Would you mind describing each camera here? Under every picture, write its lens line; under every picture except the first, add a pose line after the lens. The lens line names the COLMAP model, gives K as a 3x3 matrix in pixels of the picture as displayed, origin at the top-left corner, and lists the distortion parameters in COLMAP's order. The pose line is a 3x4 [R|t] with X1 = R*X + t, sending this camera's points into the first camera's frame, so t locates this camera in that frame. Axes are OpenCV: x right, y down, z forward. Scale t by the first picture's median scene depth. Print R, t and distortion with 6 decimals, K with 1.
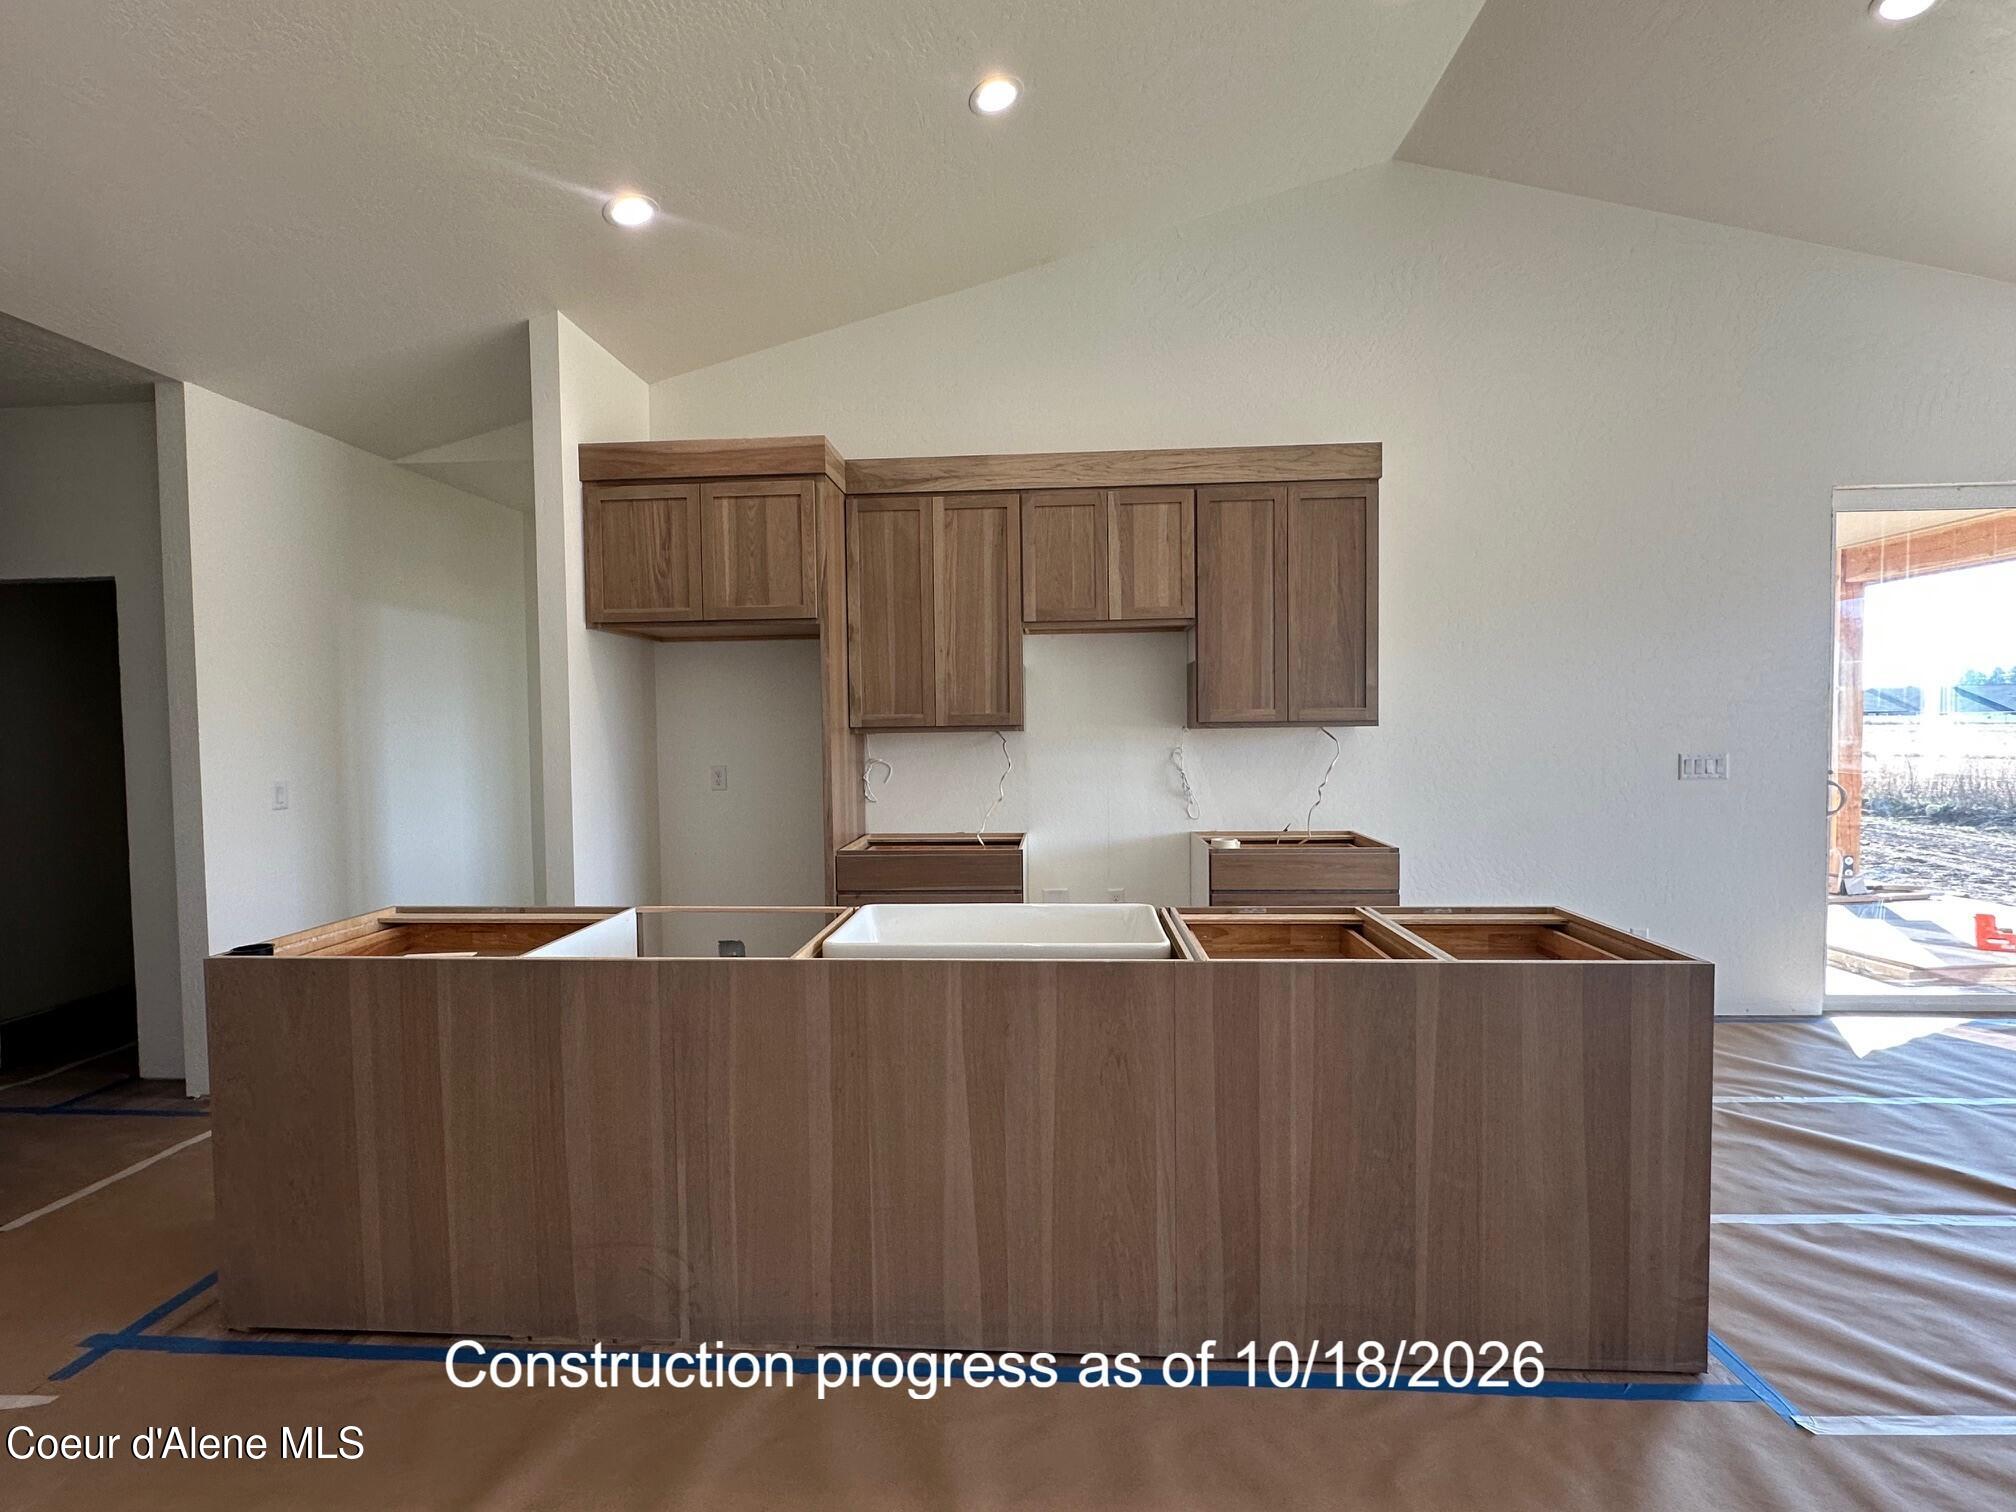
lens RADIAL K [[921.9, 0, 994.9], [0, 921.9, 766.7], [0, 0, 1]] dist [-0.004172, 0.000511]
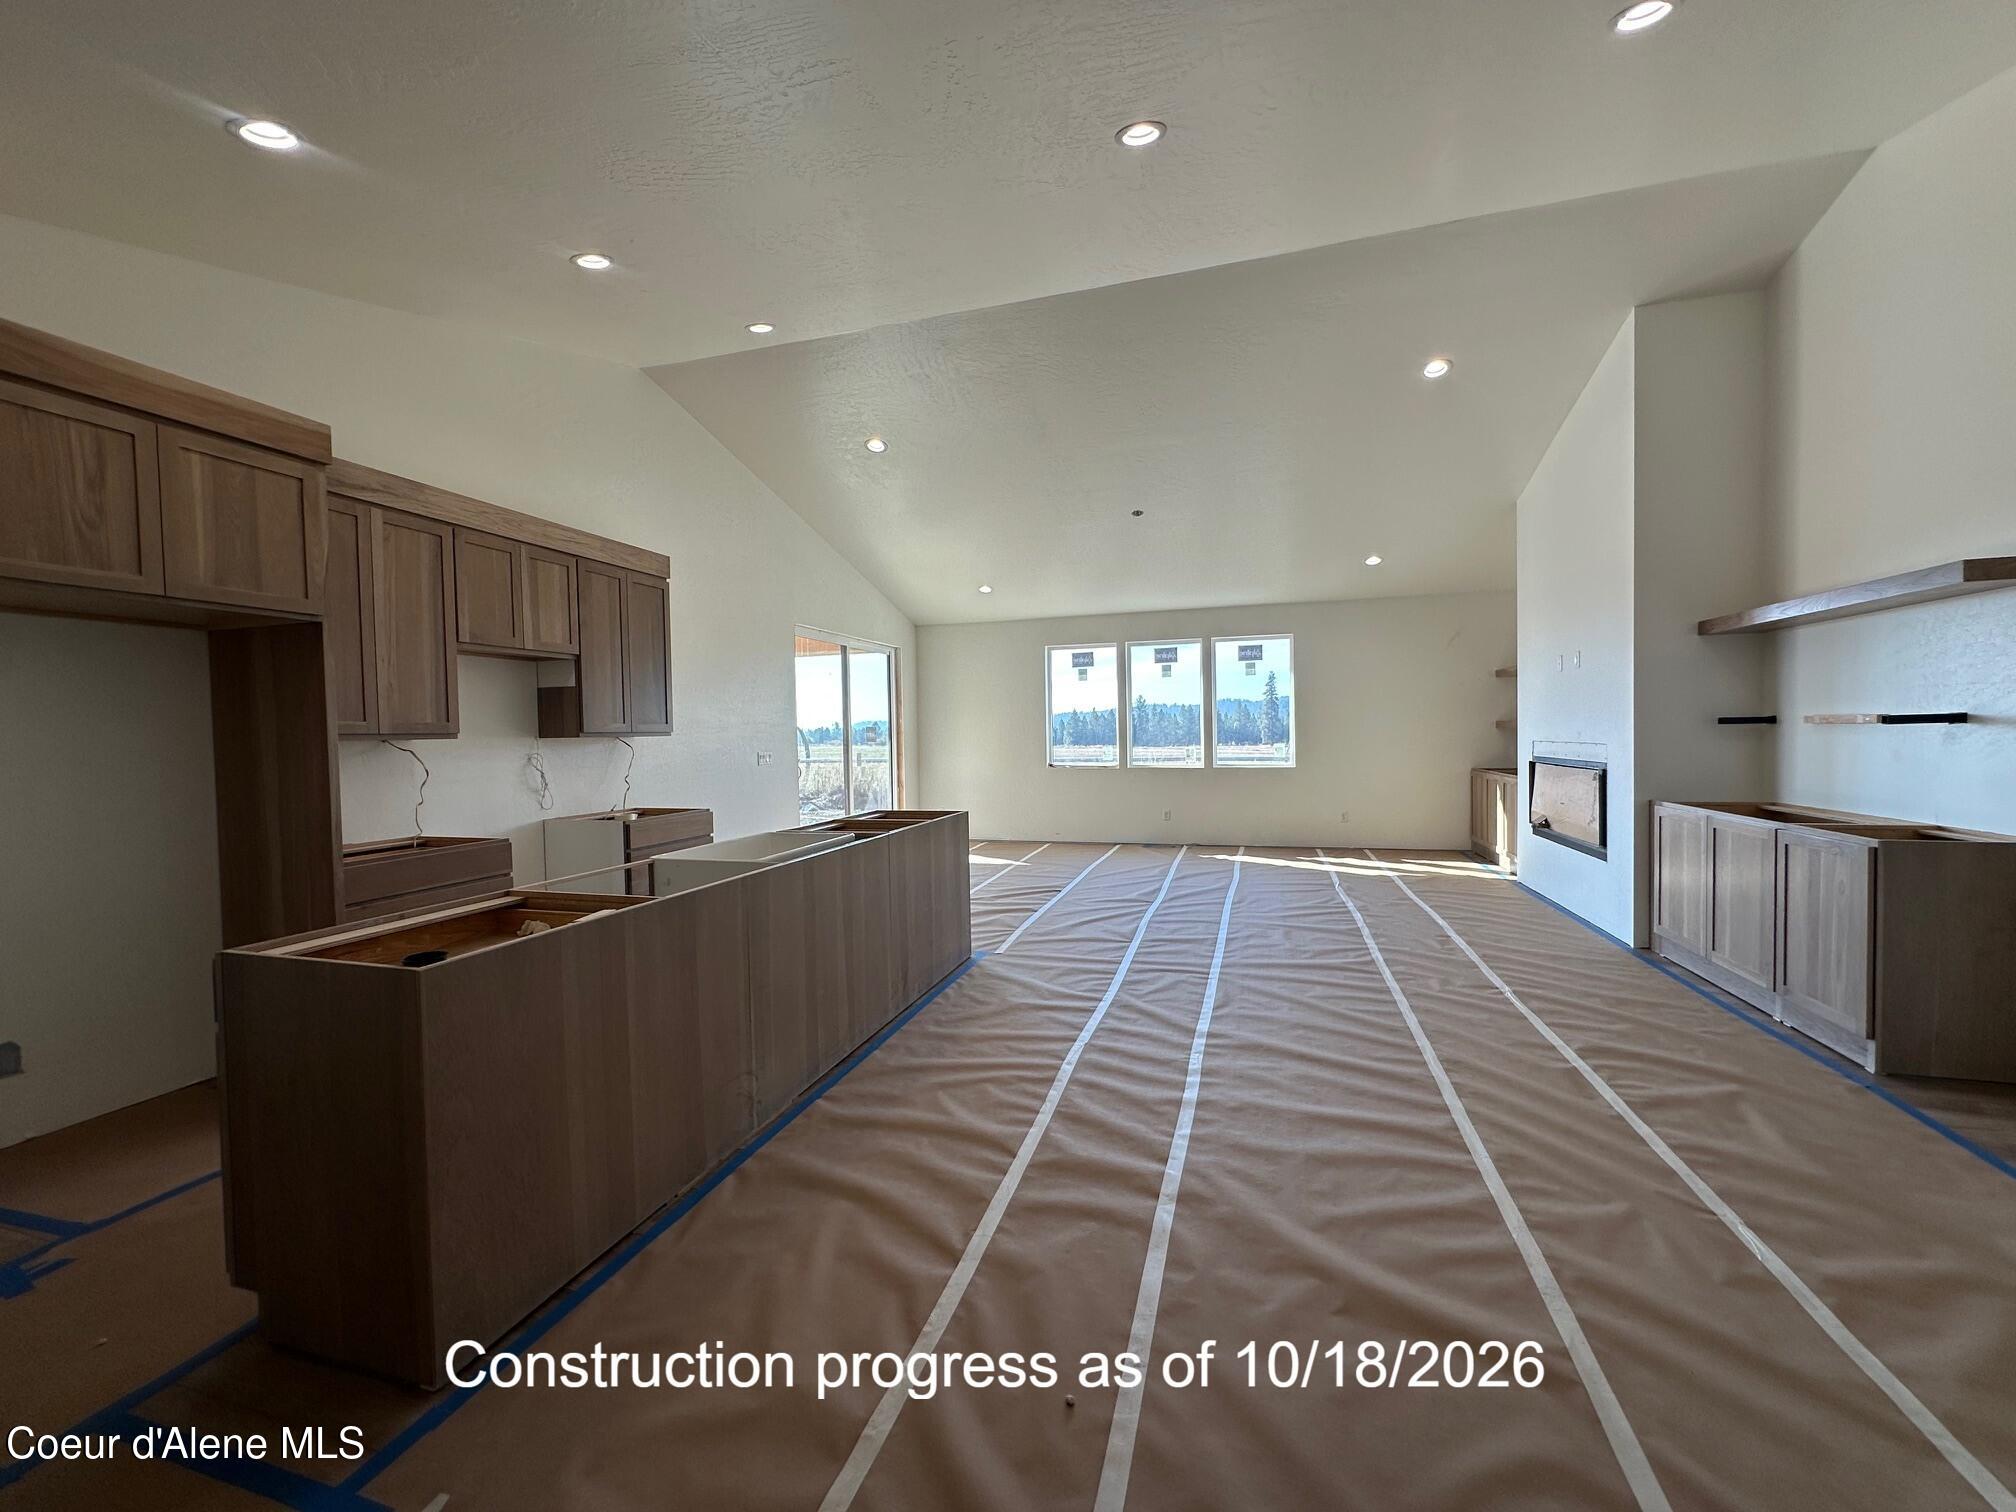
lens RADIAL K [[801.5, 0, 1010.4], [0, 801.5, 758.2], [0, 0, 1]] dist [-0.004102, 0.000116]
pose [[0.222340, -0.020750, 0.974748, -0.828738], [0.057333, 0.998322, 0.008174, 0.016295], [-0.973282, 0.054068, 0.223157, 0.147055]]
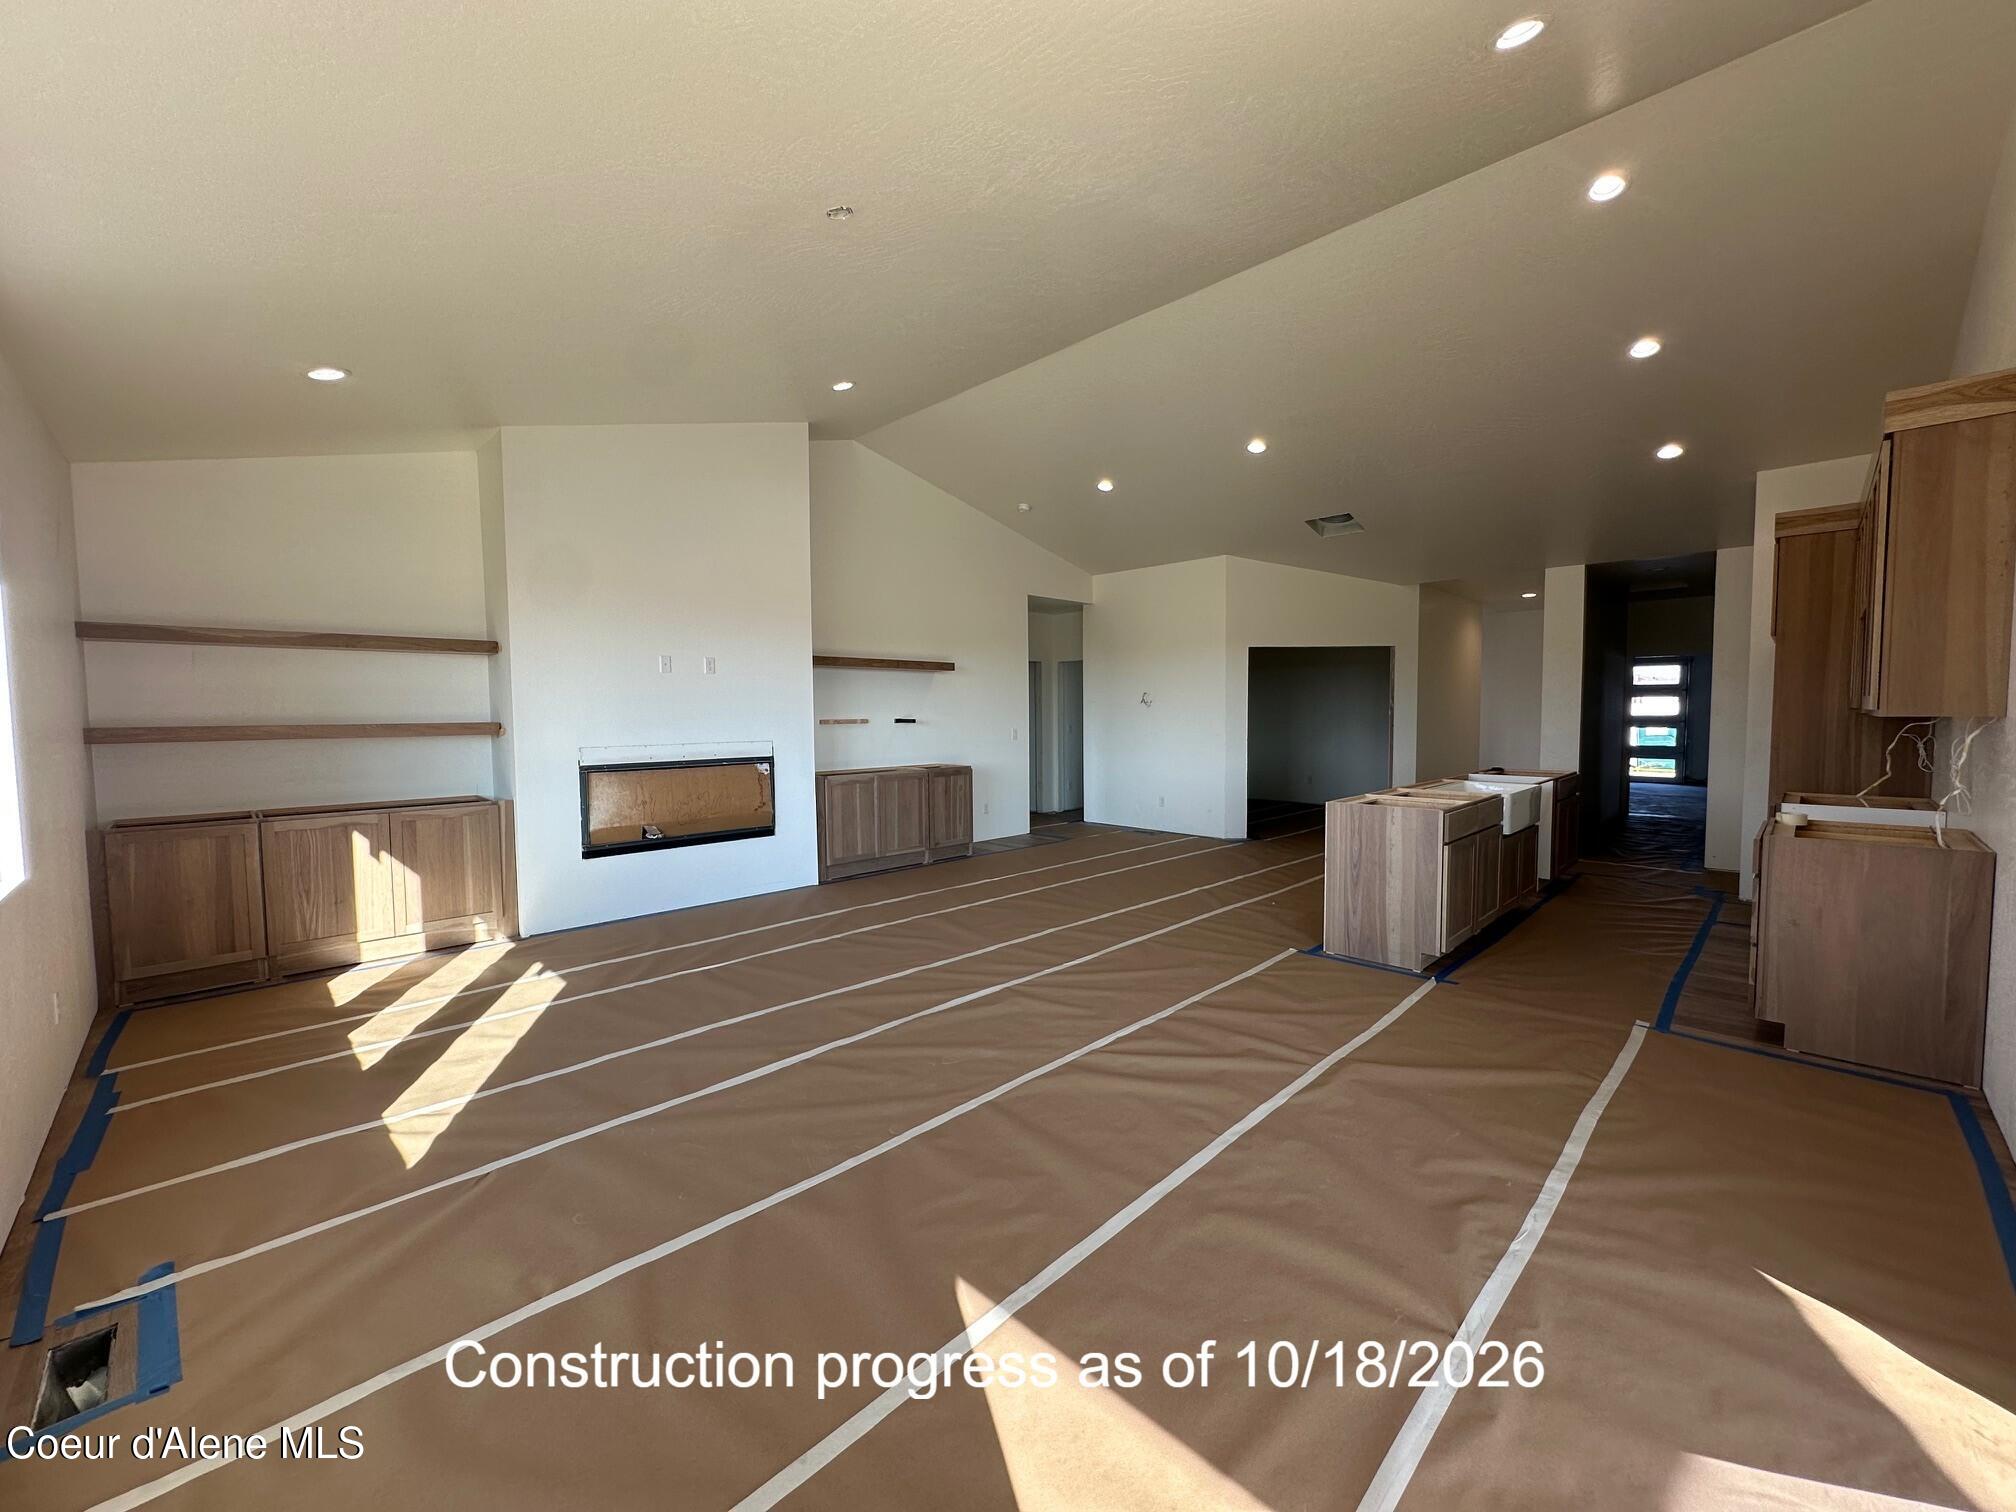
lens RADIAL K [[801.5, 0, 1004.0], [0, 801.5, 754.8], [0, 0, 1]] dist [-0.004102, 0.000116]
pose [[-0.662586, 0.060911, -0.746505, 1.636038], [-0.013632, 0.995542, 0.093331, -0.071865], [0.748862, 0.072016, -0.658802, 0.935141]]
